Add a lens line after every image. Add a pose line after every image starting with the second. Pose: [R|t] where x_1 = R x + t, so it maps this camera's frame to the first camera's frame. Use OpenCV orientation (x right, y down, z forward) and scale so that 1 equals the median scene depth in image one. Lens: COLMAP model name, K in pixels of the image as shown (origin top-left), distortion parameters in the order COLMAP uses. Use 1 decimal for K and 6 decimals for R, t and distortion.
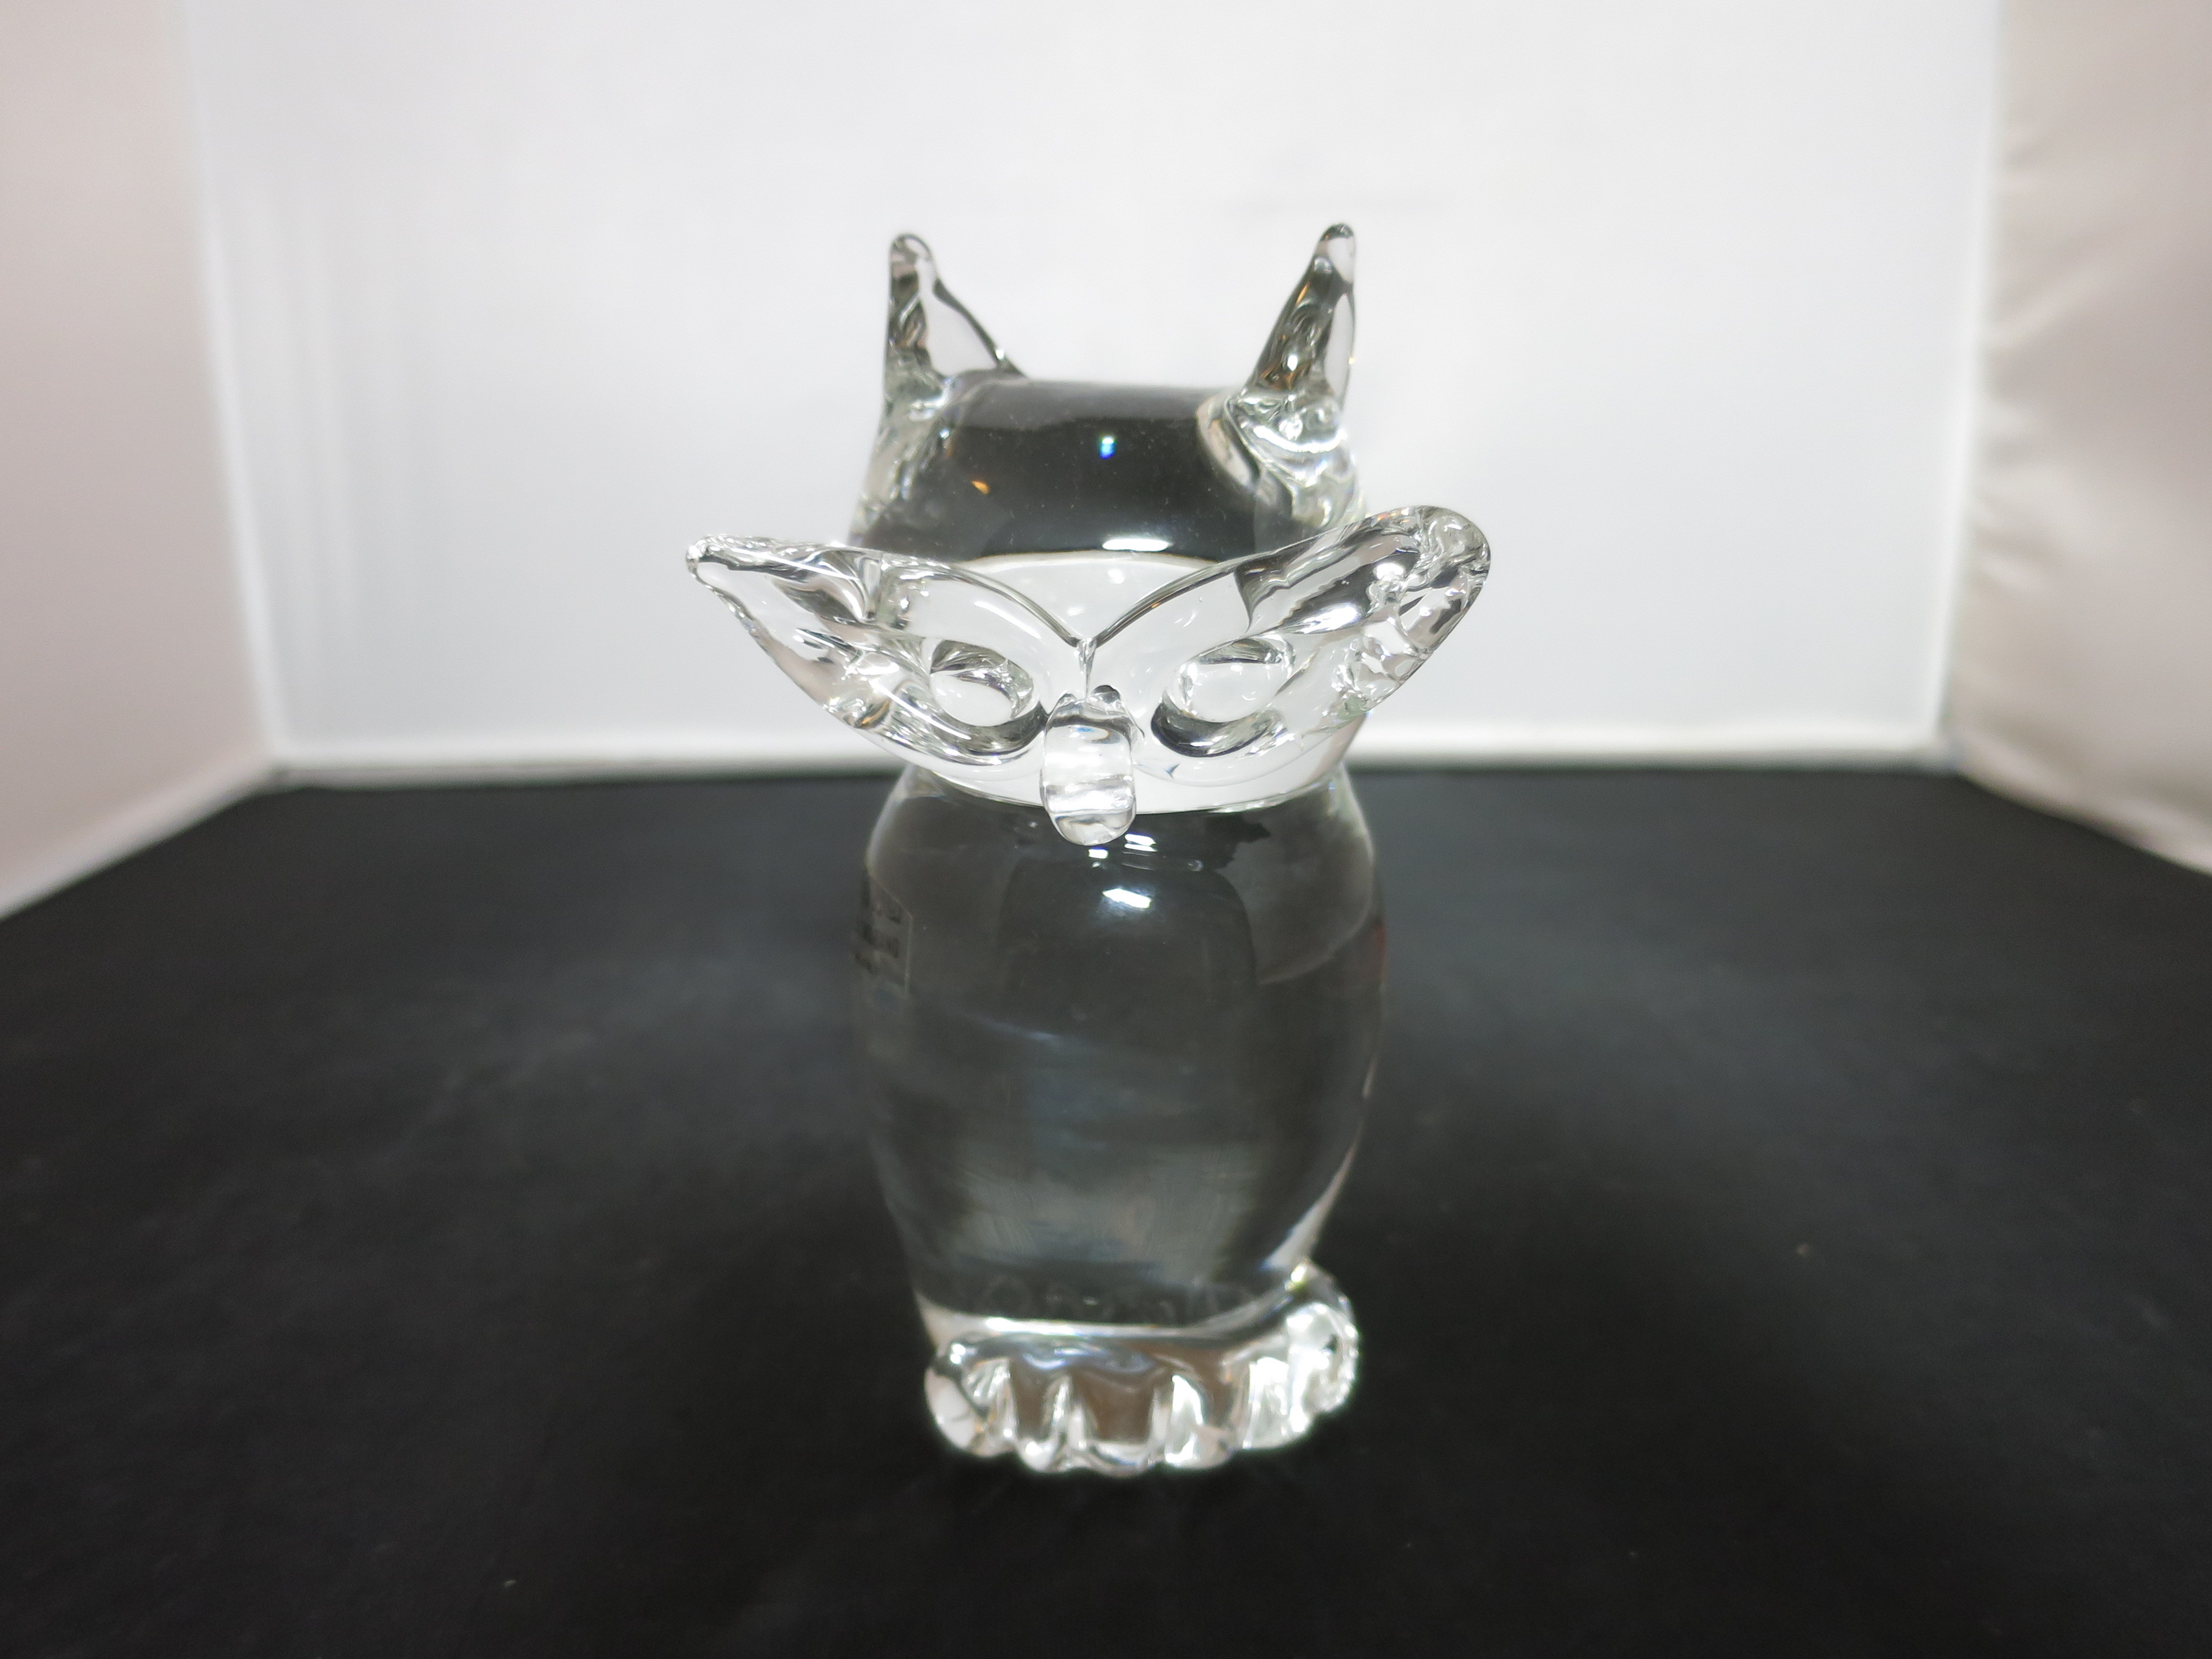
lens RADIAL K [[1605.6, 0, 1106.0], [0, 1605.6, 829.5], [0, 0, 1]] dist [-0.003690, -0.064668]
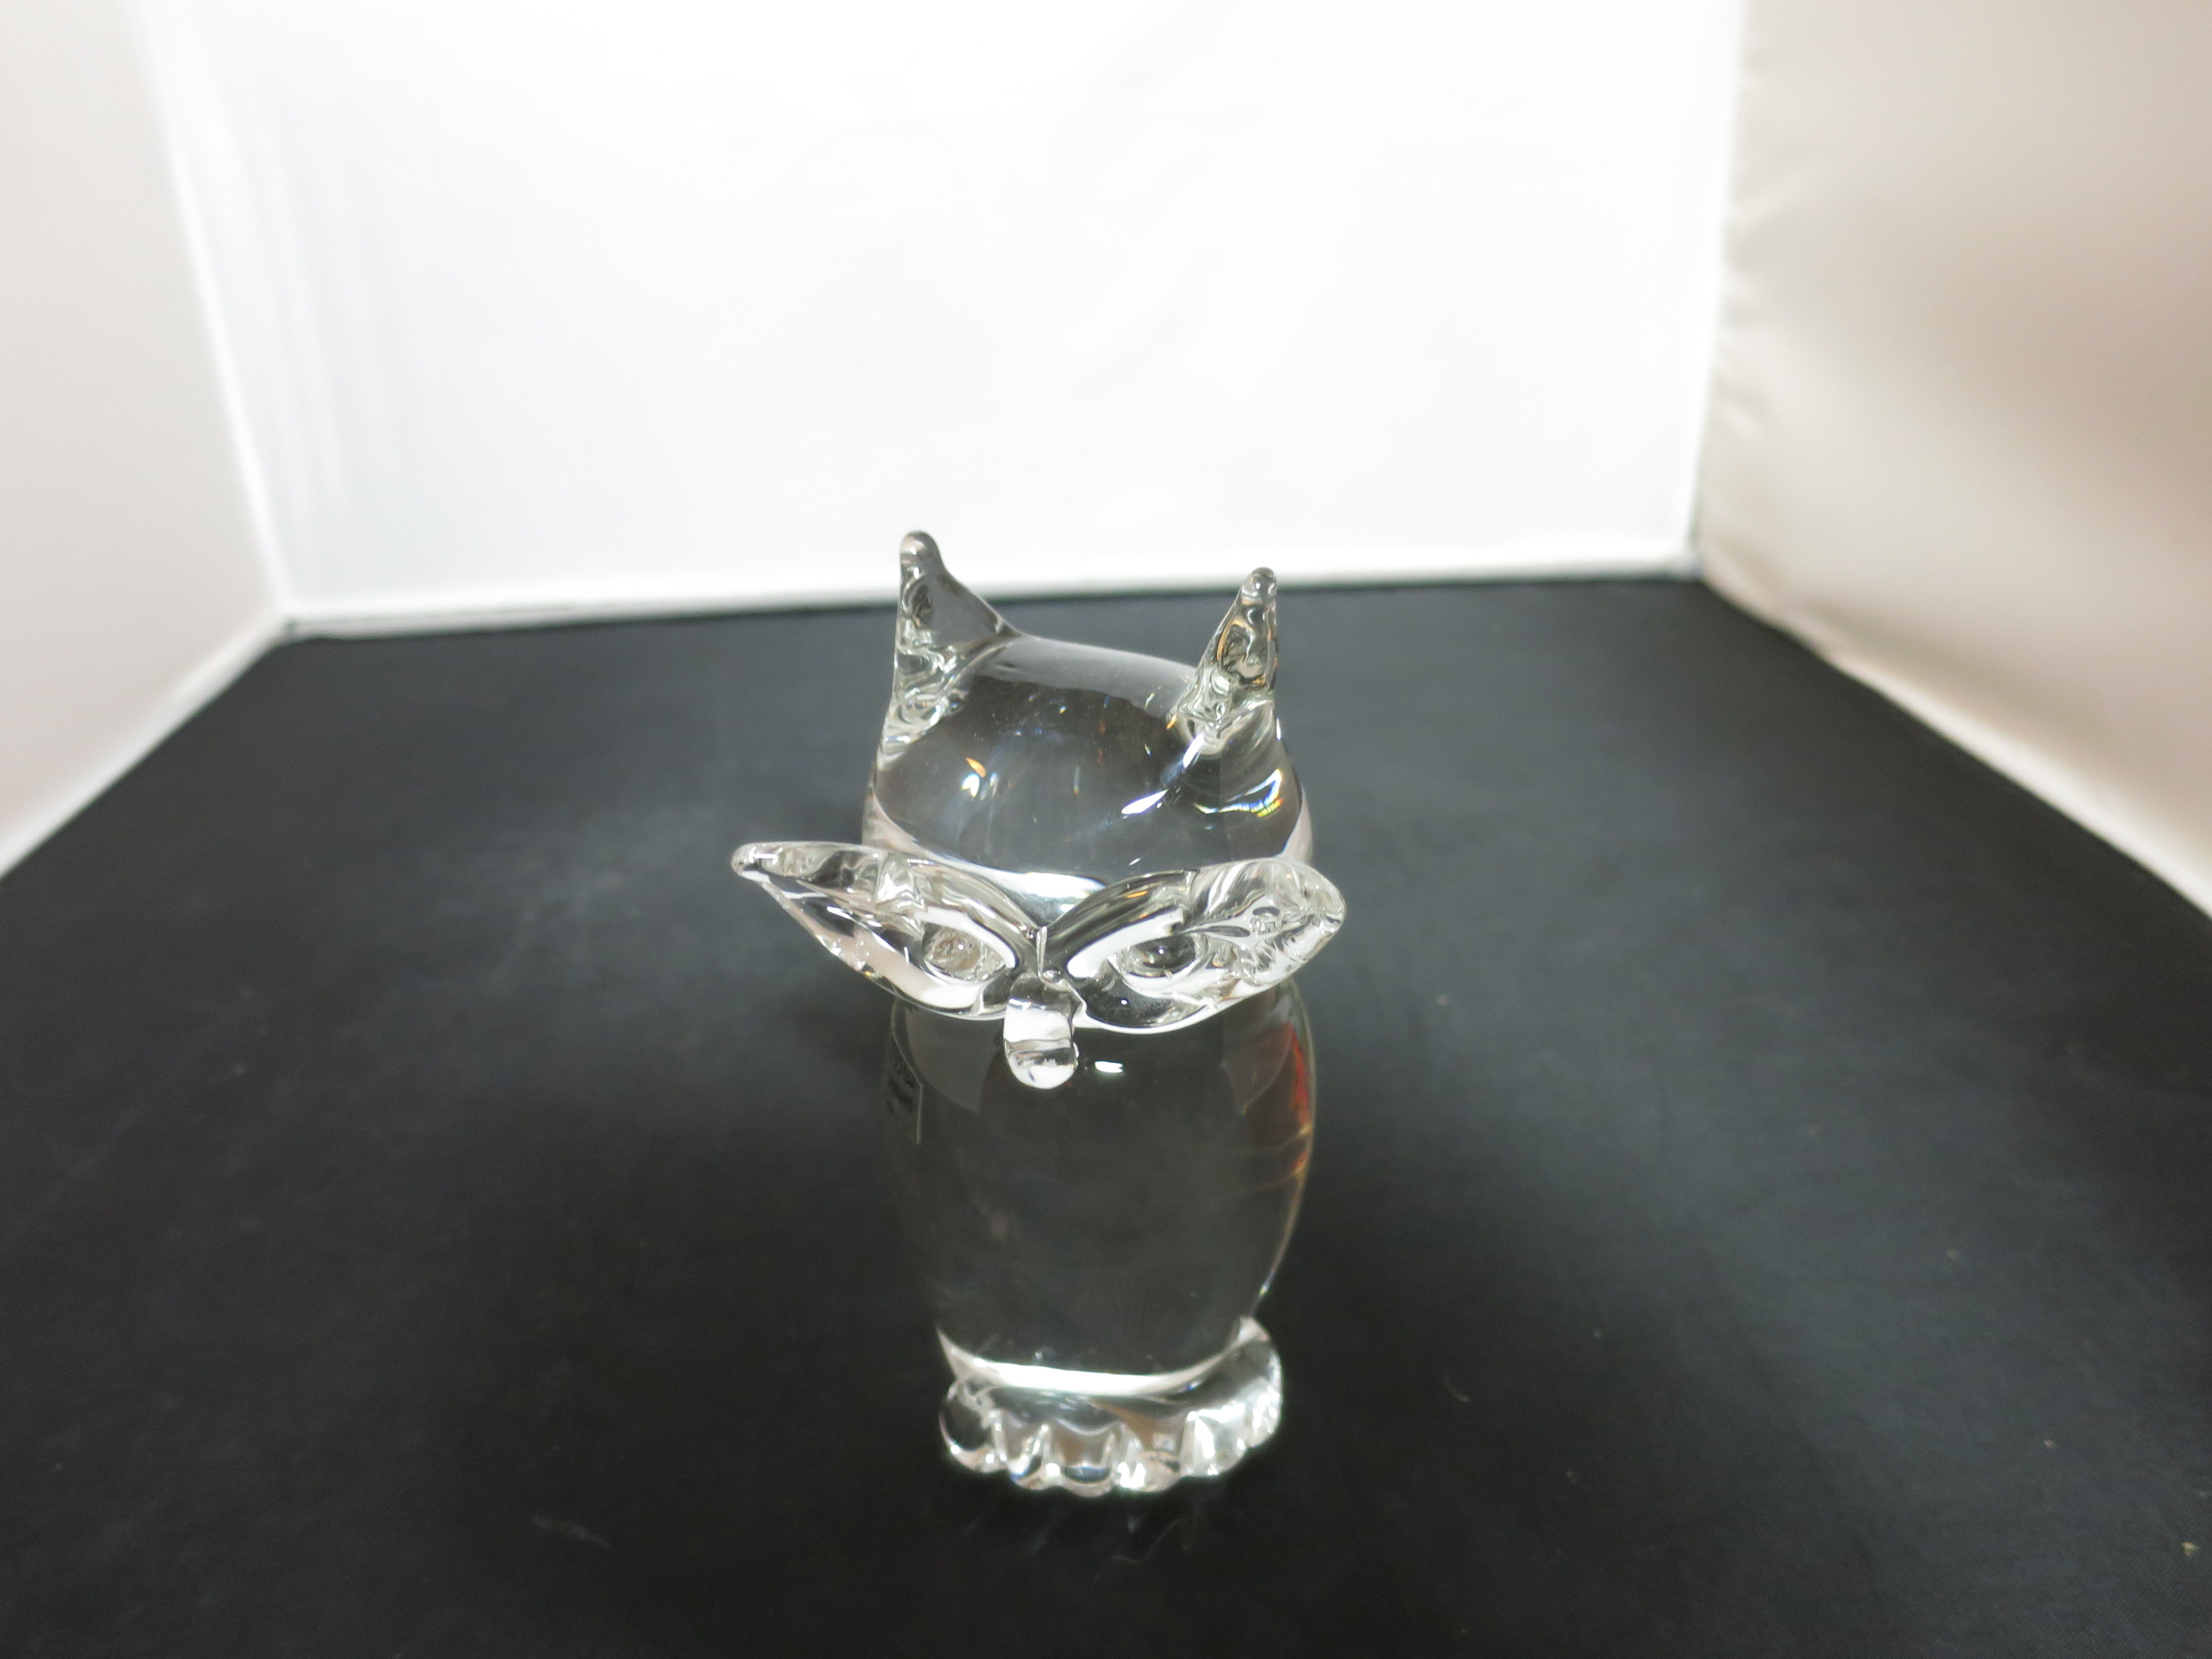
lens RADIAL K [[1605.6, 0, 1106.0], [0, 1605.6, 829.5], [0, 0, 1]] dist [-0.003690, -0.064668]
pose [[0.998100, -0.037997, 0.048508, 0.018465], [0.028731, 0.983402, 0.179148, -0.086167], [-0.054510, -0.177414, 0.982626, -0.222198]]
